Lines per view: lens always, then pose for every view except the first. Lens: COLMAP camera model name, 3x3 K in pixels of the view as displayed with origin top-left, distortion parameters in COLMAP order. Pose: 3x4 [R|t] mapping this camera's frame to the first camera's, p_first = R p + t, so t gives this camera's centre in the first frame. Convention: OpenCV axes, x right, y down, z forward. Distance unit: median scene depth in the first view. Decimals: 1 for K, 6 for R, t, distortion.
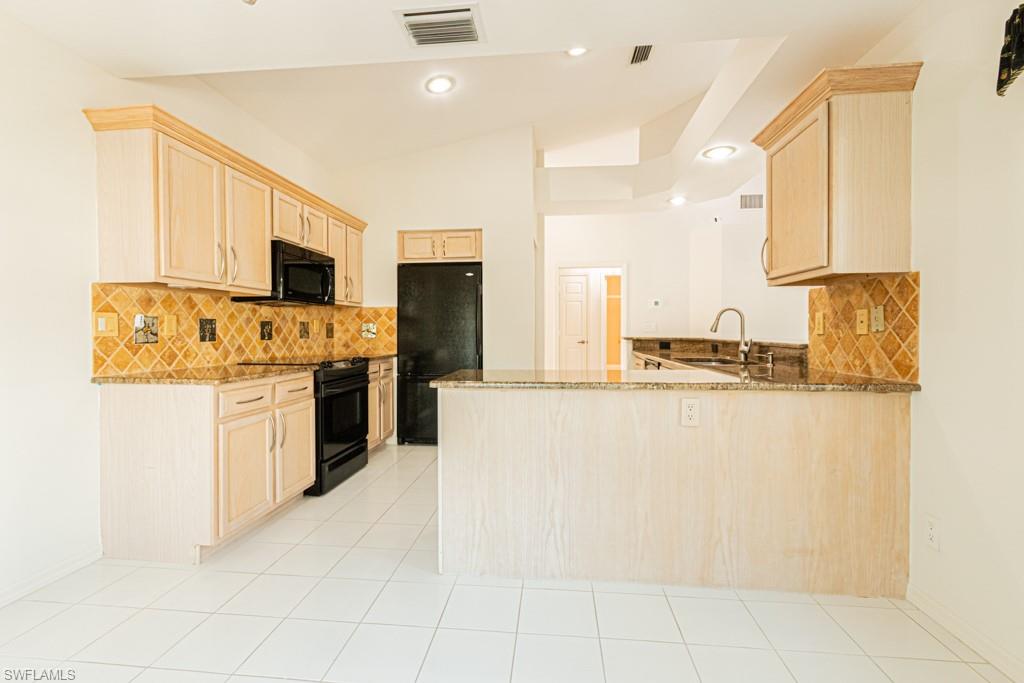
lens RADIAL K [[450.2, 0, 509.9], [0, 450.2, 334.7], [0, 0, 1]] dist [-0.000397, -0.000028]
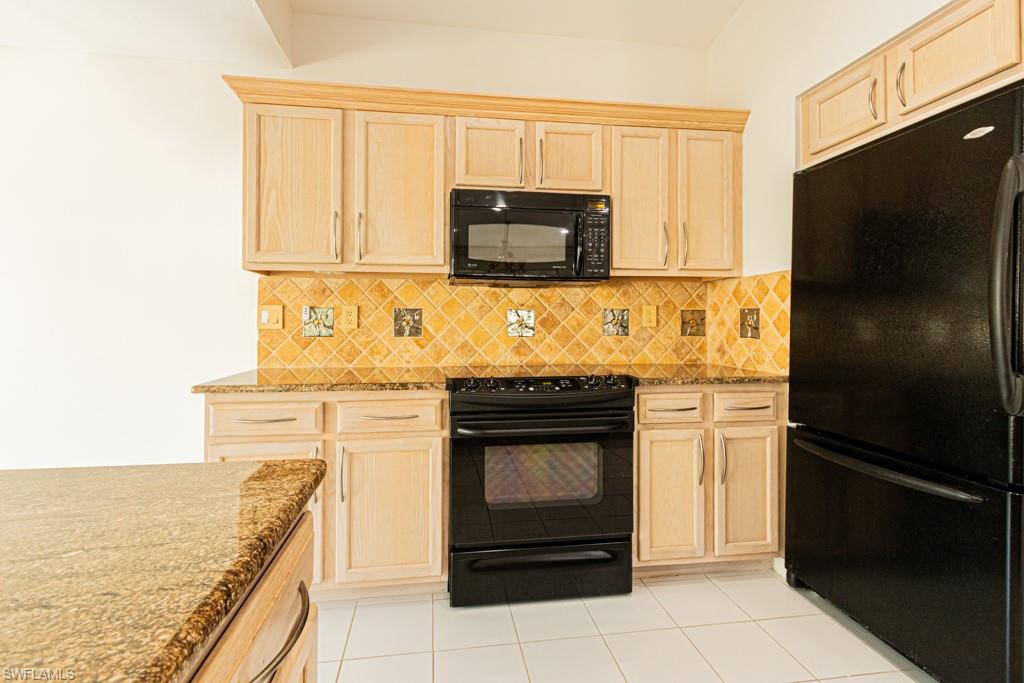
lens RADIAL K [[484.0, 0, 507.0], [0, 484.0, 317.7], [0, 0, 1]] dist [0.021284, 0.000049]
pose [[0.249380, -0.008368, -0.968370, 0.209352], [-0.008552, 0.999905, -0.010842, -0.010118], [0.968368, 0.010986, 0.249284, 0.898431]]
